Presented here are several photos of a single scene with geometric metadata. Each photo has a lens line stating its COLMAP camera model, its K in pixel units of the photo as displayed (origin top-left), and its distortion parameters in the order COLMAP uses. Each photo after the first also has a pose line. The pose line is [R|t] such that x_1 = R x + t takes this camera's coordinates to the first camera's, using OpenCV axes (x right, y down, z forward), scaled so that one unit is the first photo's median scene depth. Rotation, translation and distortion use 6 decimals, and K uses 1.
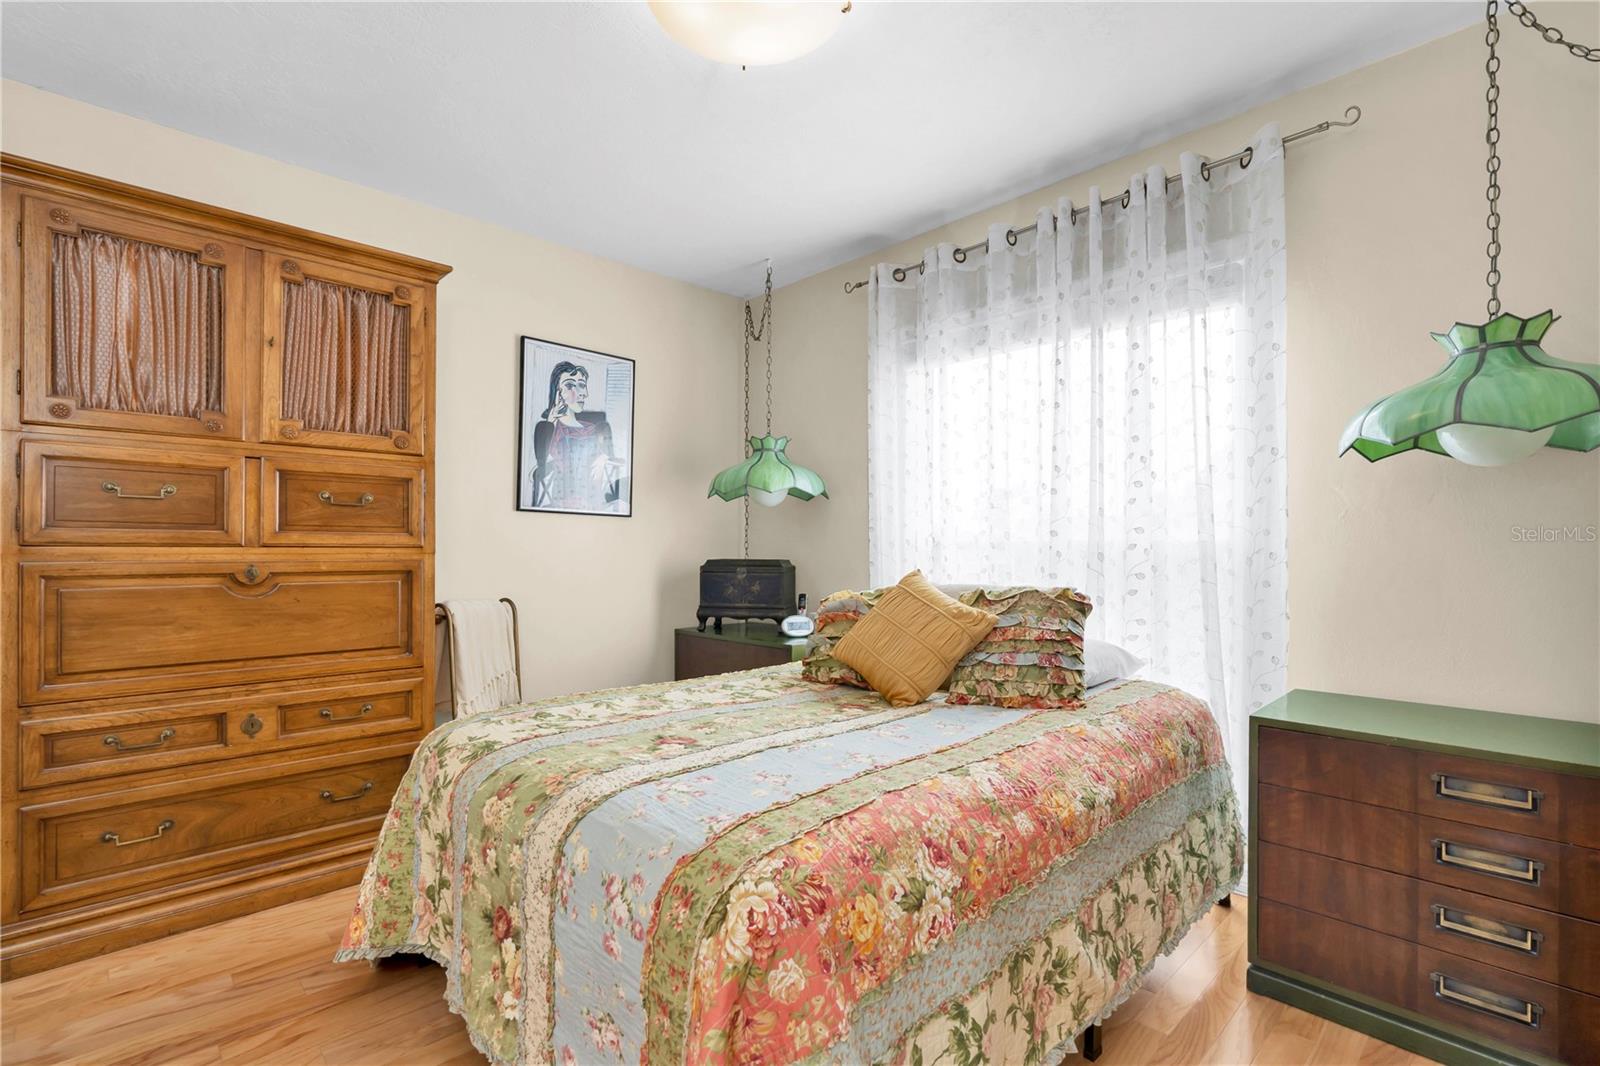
lens RADIAL K [[722.1, 0, 791.0], [0, 722.1, 536.0], [0, 0, 1]] dist [-0.004622, 0.000106]
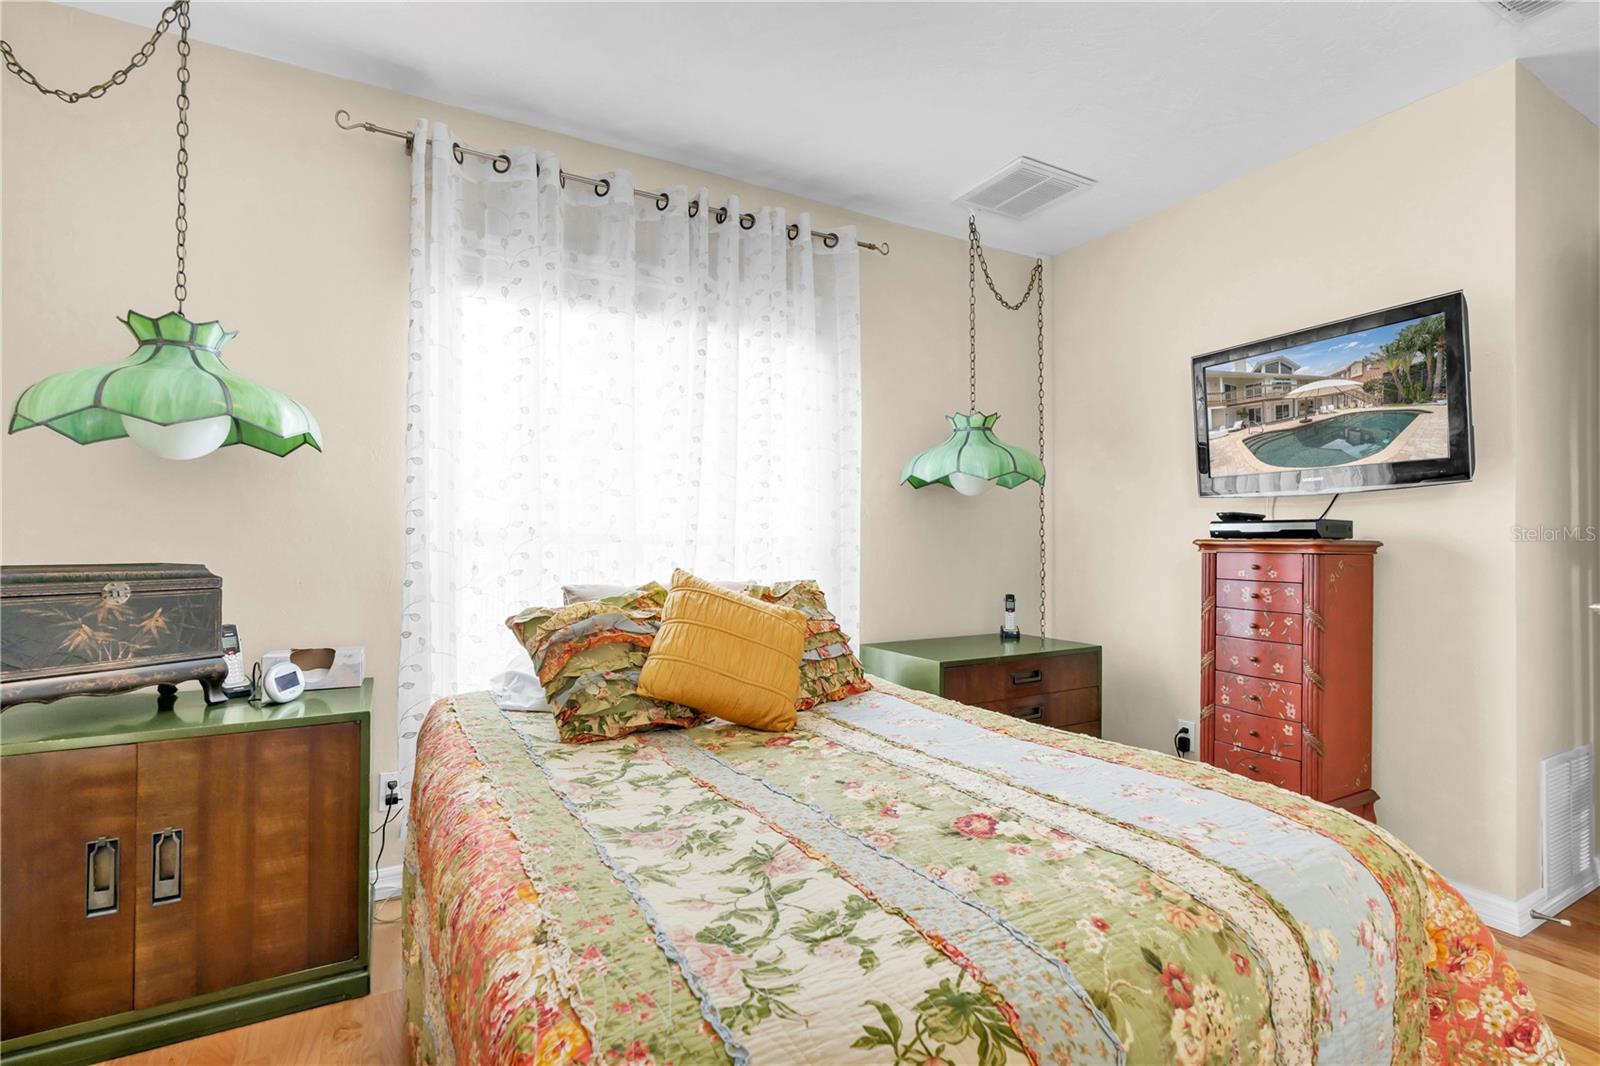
lens RADIAL K [[722.1, 0, 791.0], [0, 722.1, 536.0], [0, 0, 1]] dist [-0.004622, 0.000106]
pose [[0.266920, 0.006121, 0.963699, -0.667349], [-0.018662, 0.999825, -0.001181, 0.008267], [-0.963538, -0.017669, 0.266987, 0.756016]]
